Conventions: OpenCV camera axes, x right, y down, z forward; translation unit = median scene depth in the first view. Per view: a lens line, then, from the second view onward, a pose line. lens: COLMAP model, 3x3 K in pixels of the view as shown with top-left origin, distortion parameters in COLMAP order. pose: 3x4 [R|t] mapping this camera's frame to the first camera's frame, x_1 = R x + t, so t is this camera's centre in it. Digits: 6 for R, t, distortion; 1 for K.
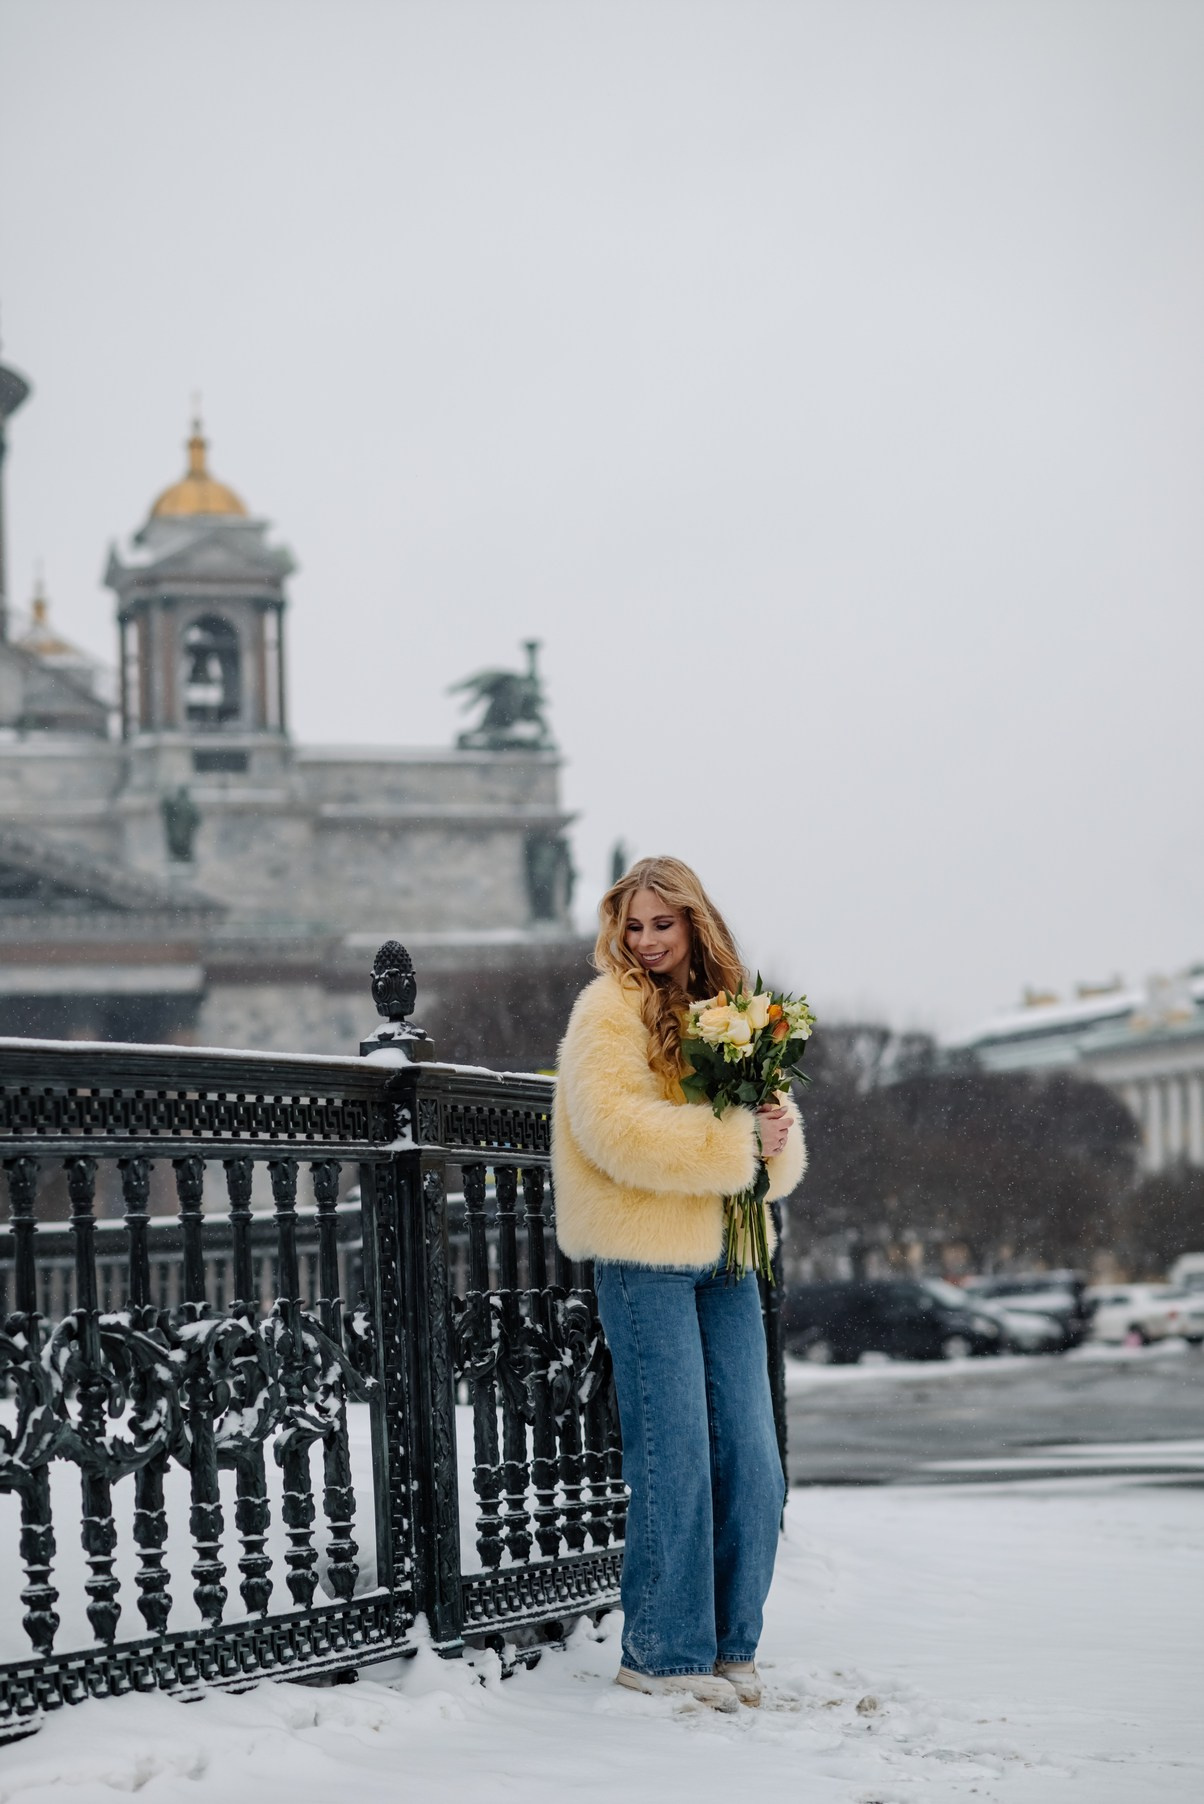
lens RADIAL K [[4377.1, 0, 602.0], [0, 4377.1, 902.0], [0, 0, 1]] dist [-0.005012, -0.402333]
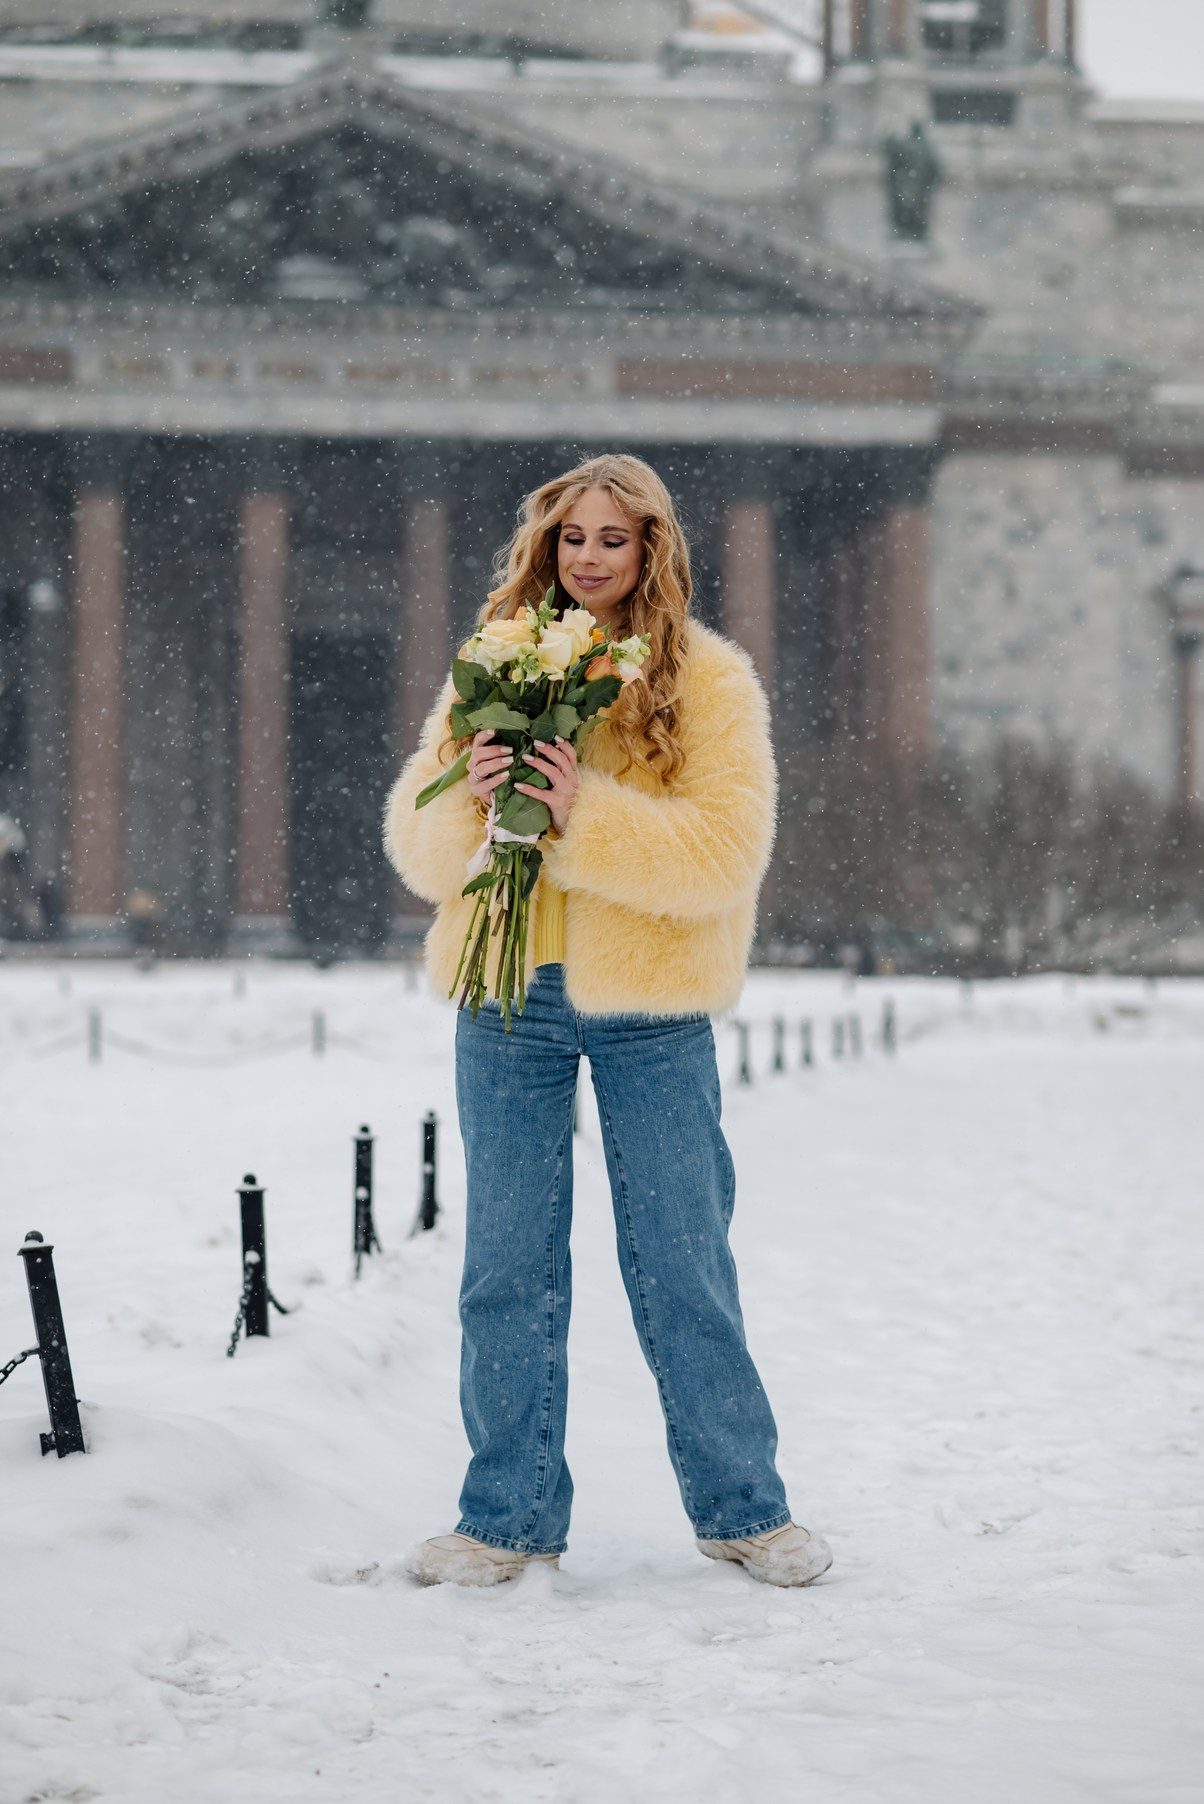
lens RADIAL K [[4377.1, 0, 602.0], [0, 4377.1, 902.0], [0, 0, 1]] dist [-0.005012, -0.402333]
pose [[0.986999, 0.032328, -0.157444, -0.036075], [-0.019650, 0.996486, 0.081421, 0.033619], [0.159523, -0.077268, 0.984166, 0.348931]]
